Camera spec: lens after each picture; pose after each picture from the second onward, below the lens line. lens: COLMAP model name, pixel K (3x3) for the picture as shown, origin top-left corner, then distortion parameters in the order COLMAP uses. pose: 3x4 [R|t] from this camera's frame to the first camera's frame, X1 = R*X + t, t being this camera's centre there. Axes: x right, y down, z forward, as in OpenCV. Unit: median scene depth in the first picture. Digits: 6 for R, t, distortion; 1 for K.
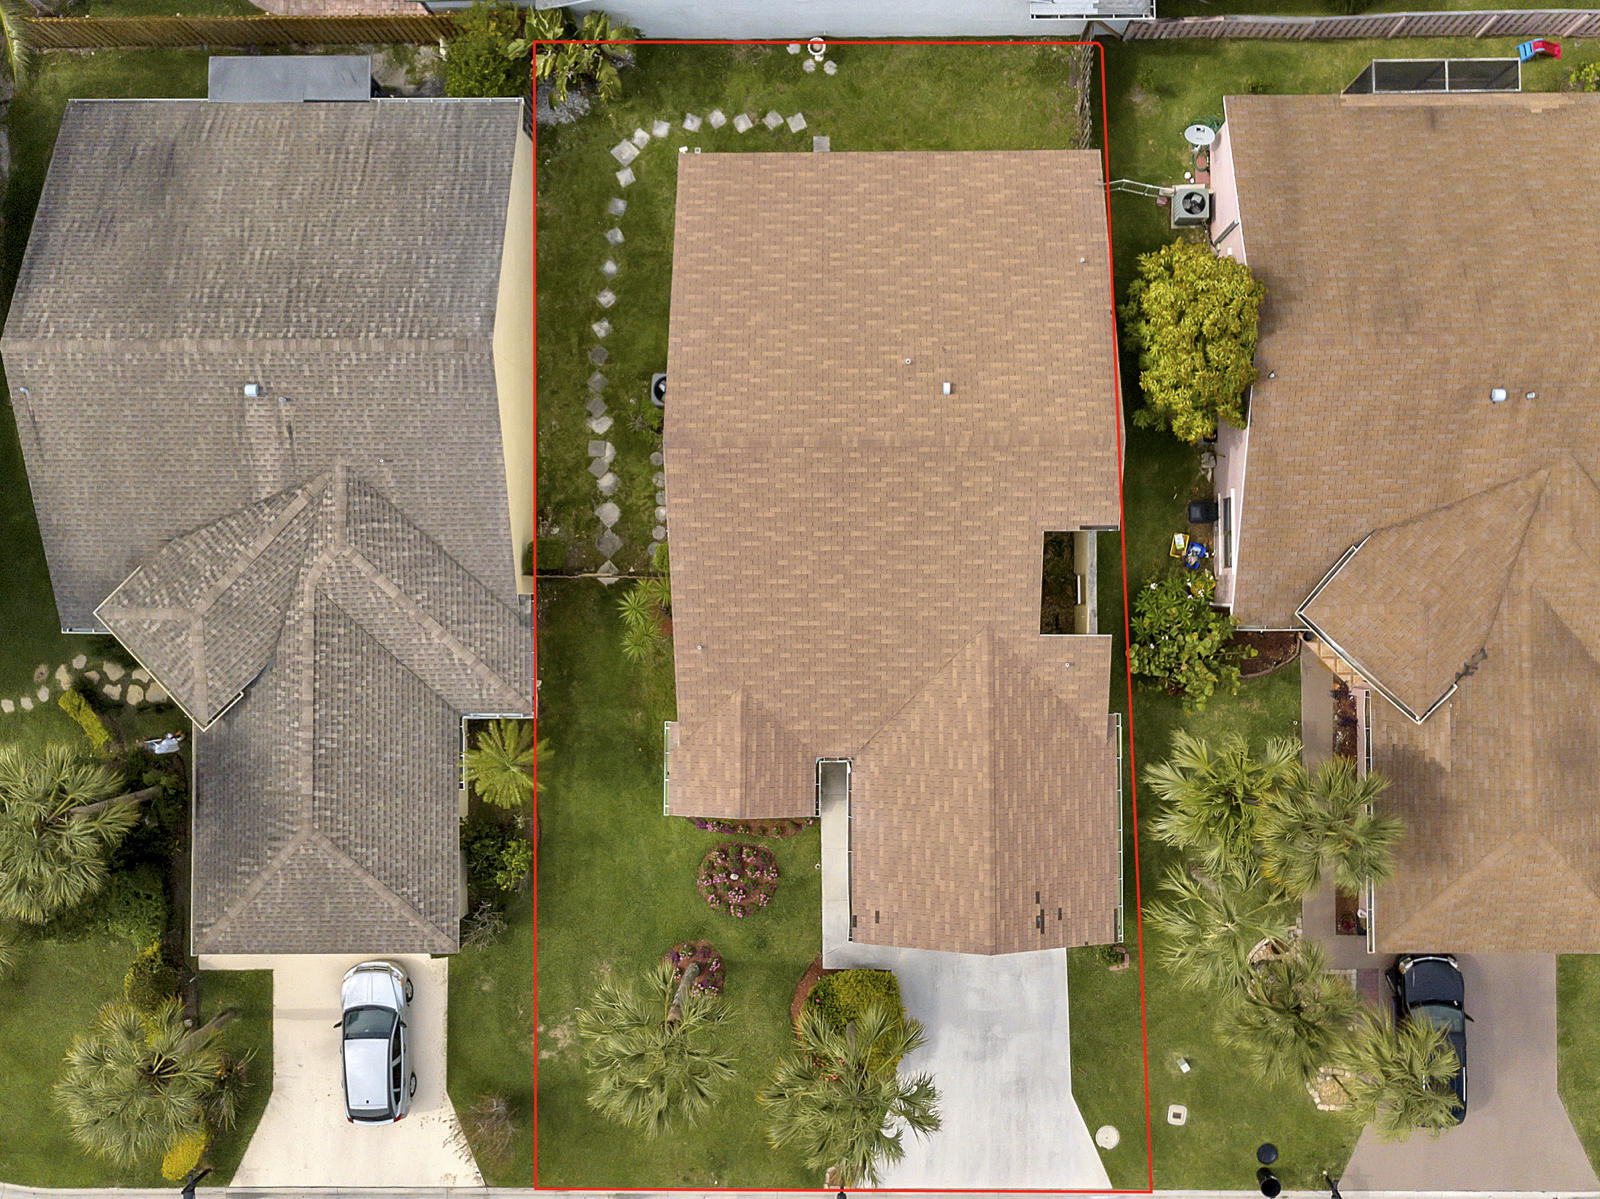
lens RADIAL K [[1216.3, 0, 801.7], [0, 1216.3, 592.7], [0, 0, 1]] dist [0.031860, 0.000810]
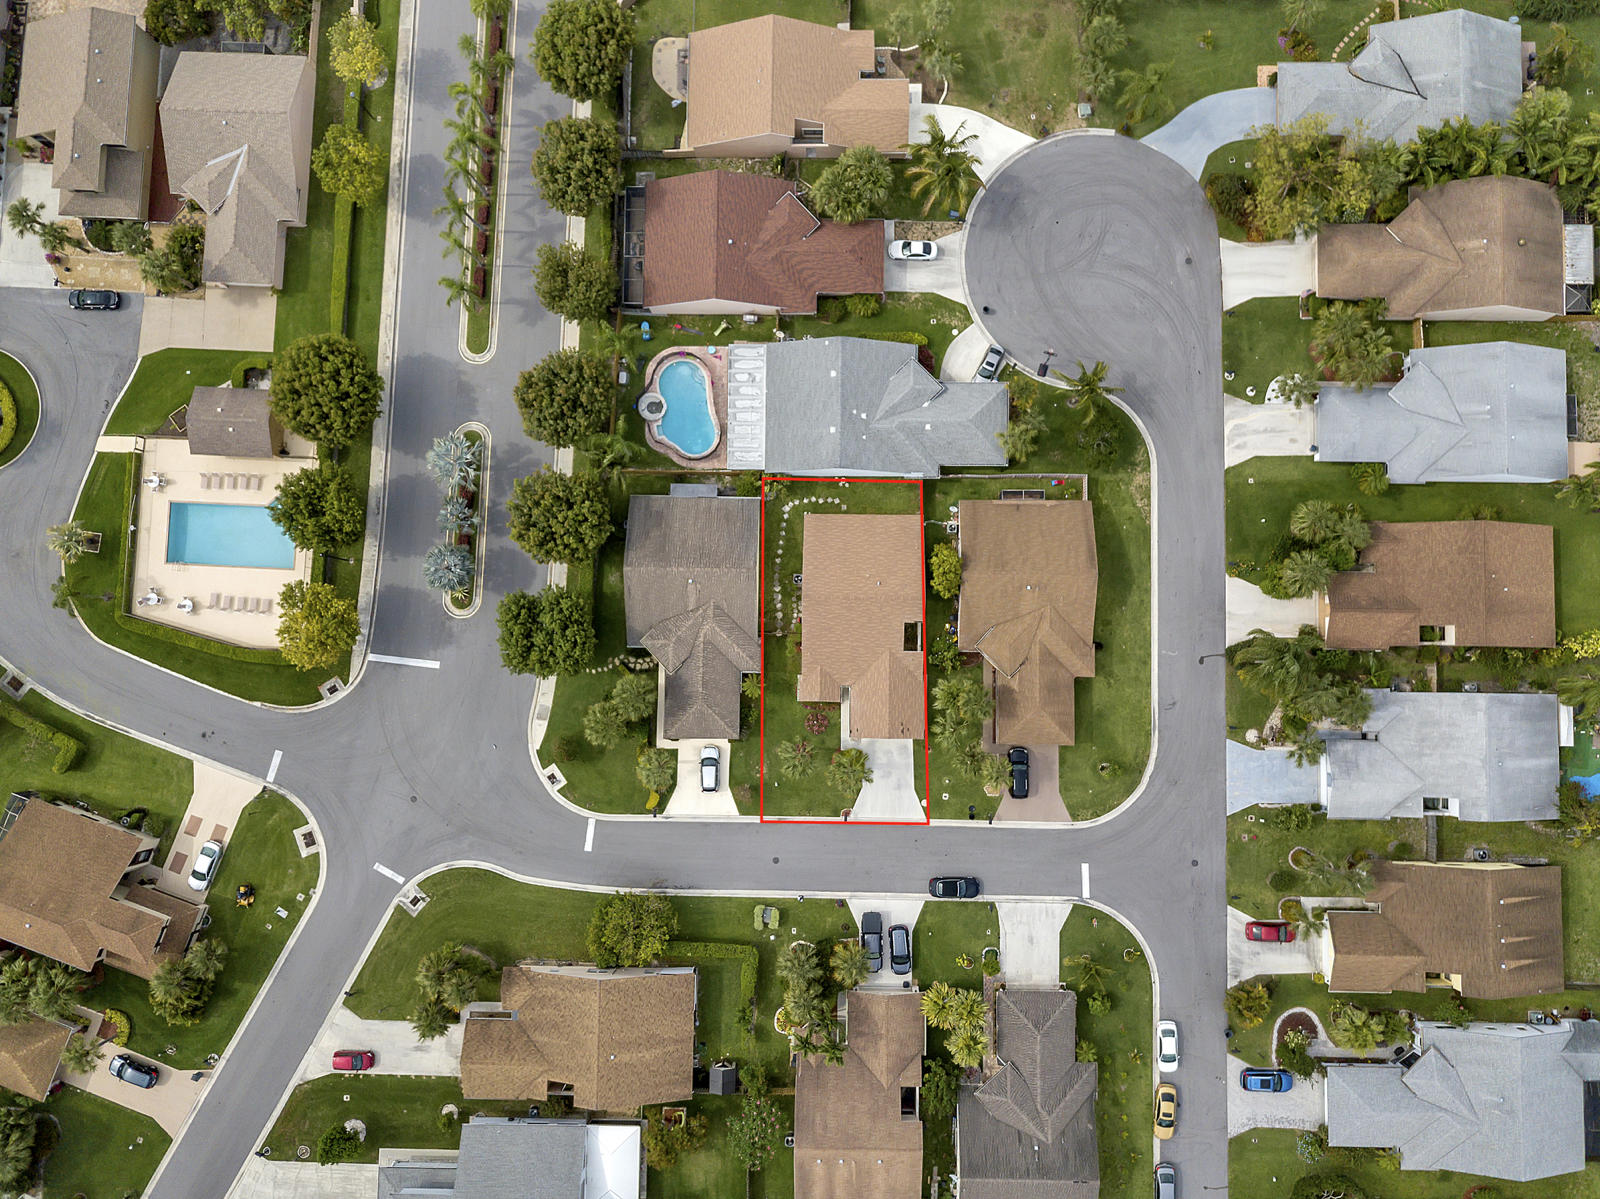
lens RADIAL K [[1216.3, 0, 806.7], [0, 1216.3, 598.7], [0, 0, 1]] dist [0.031860, 0.000810]
pose [[0.999632, 0.017326, 0.020868, -0.162508], [-0.016012, 0.997975, -0.061552, 0.101331], [-0.021892, 0.061196, 0.997886, -2.499550]]
